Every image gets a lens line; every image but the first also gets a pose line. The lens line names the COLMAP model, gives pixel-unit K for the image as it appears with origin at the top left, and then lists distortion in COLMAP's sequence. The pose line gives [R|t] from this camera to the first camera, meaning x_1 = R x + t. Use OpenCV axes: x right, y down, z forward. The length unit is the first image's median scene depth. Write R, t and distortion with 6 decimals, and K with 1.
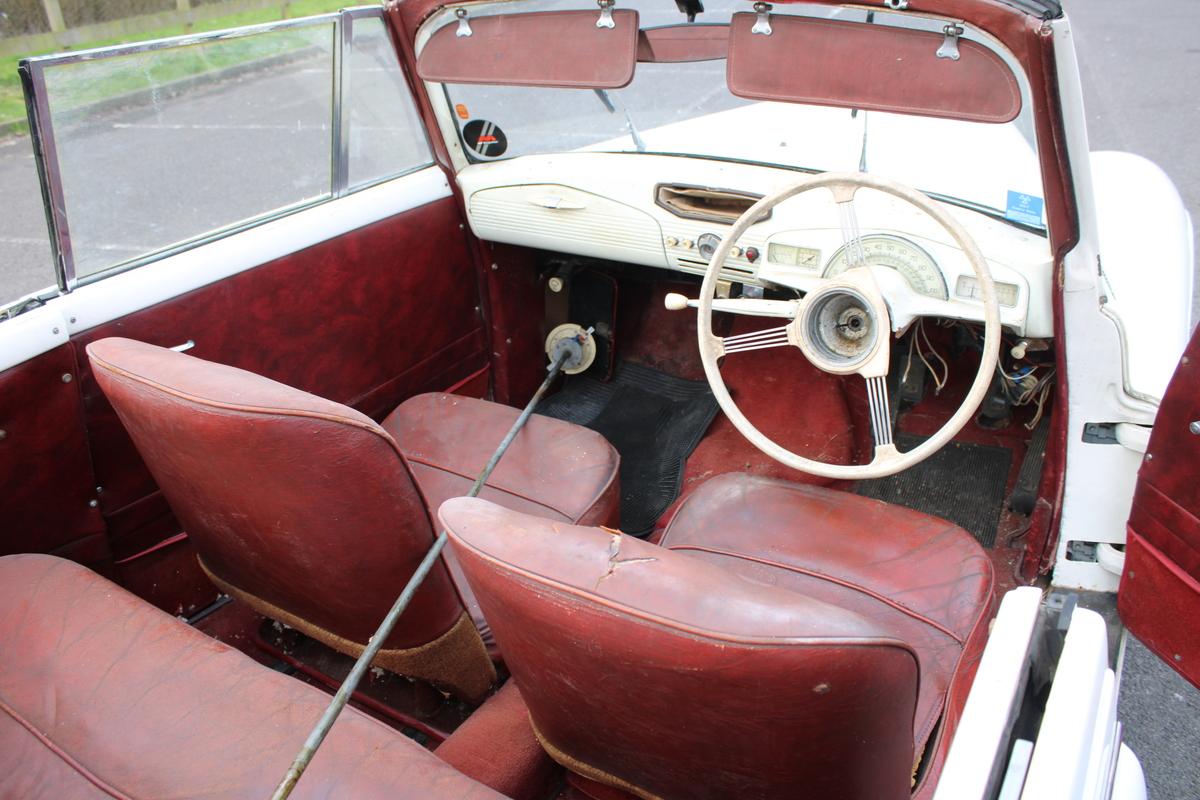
lens RADIAL K [[974.8, 0, 606.5], [0, 974.8, 395.5], [0, 0, 1]] dist [-0.132482, 0.040213]
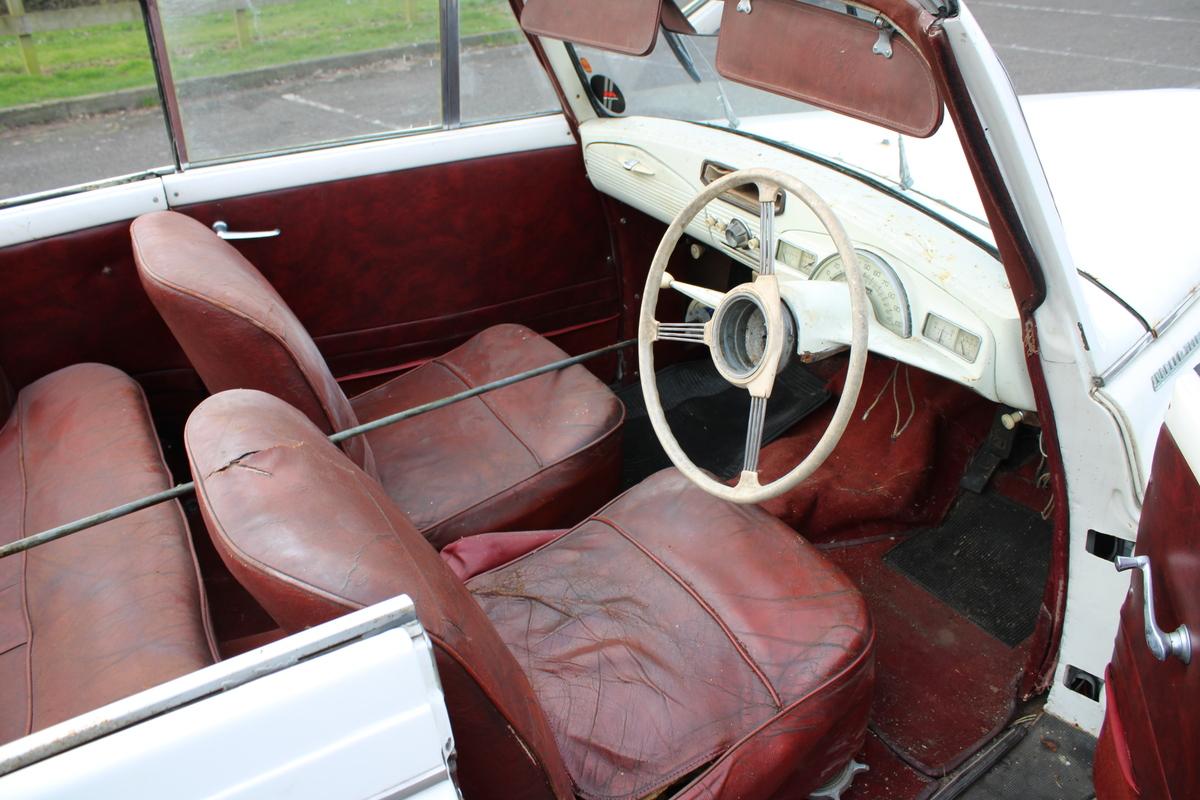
lens RADIAL K [[974.8, 0, 593.7], [0, 974.8, 393.7], [0, 0, 1]] dist [-0.132482, 0.040213]
pose [[0.871786, 0.250340, -0.421093, 0.422033], [-0.231482, 0.968063, 0.096279, -0.059457], [0.431748, 0.013541, 0.901893, 0.081242]]
